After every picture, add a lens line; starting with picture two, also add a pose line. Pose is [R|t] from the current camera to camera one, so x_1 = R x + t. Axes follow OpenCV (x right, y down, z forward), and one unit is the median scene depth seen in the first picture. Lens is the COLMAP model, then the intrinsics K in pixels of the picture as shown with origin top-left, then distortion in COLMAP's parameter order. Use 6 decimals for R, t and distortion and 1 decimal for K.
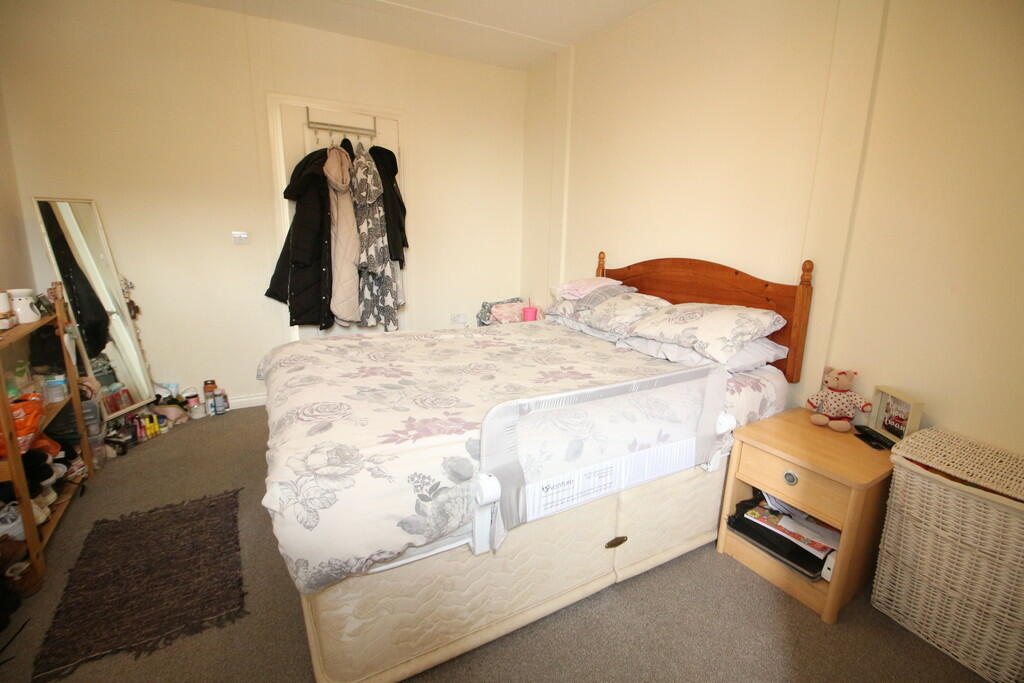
lens RADIAL K [[472.6, 0, 513.7], [0, 472.6, 335.6], [0, 0, 1]] dist [0.002303, 0.000002]
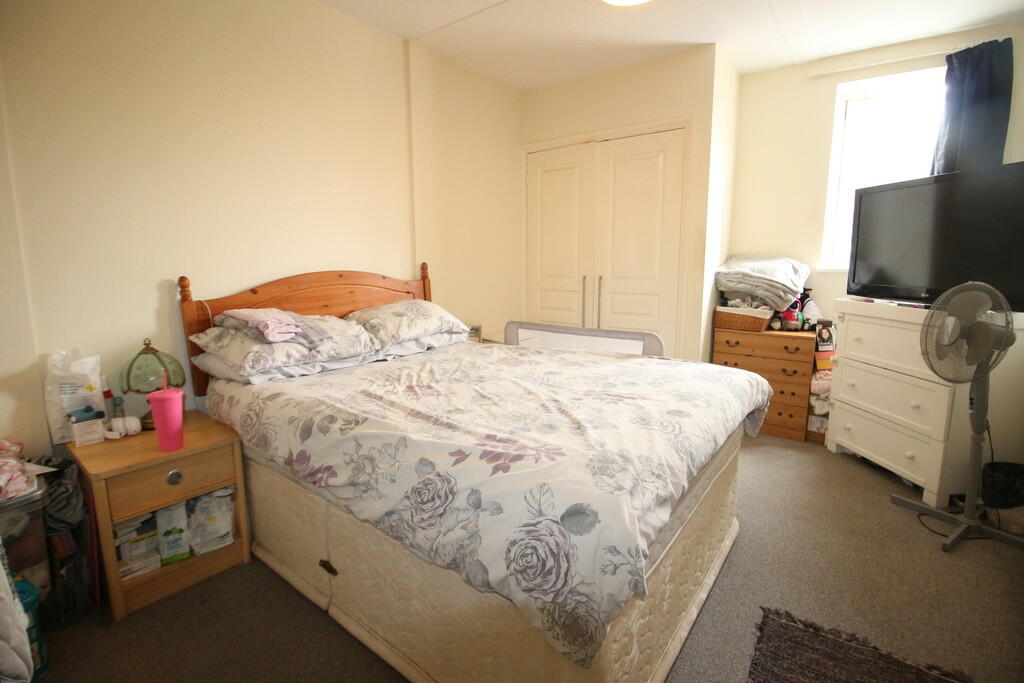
lens RADIAL K [[472.6, 0, 513.3], [0, 472.6, 340.5], [0, 0, 1]] dist [0.002303, 0.000002]
pose [[-0.389846, -0.180006, 0.903116, -0.934444], [0.201865, 0.940152, 0.274526, -0.285341], [-0.898482, 0.289331, -0.330178, 1.316725]]
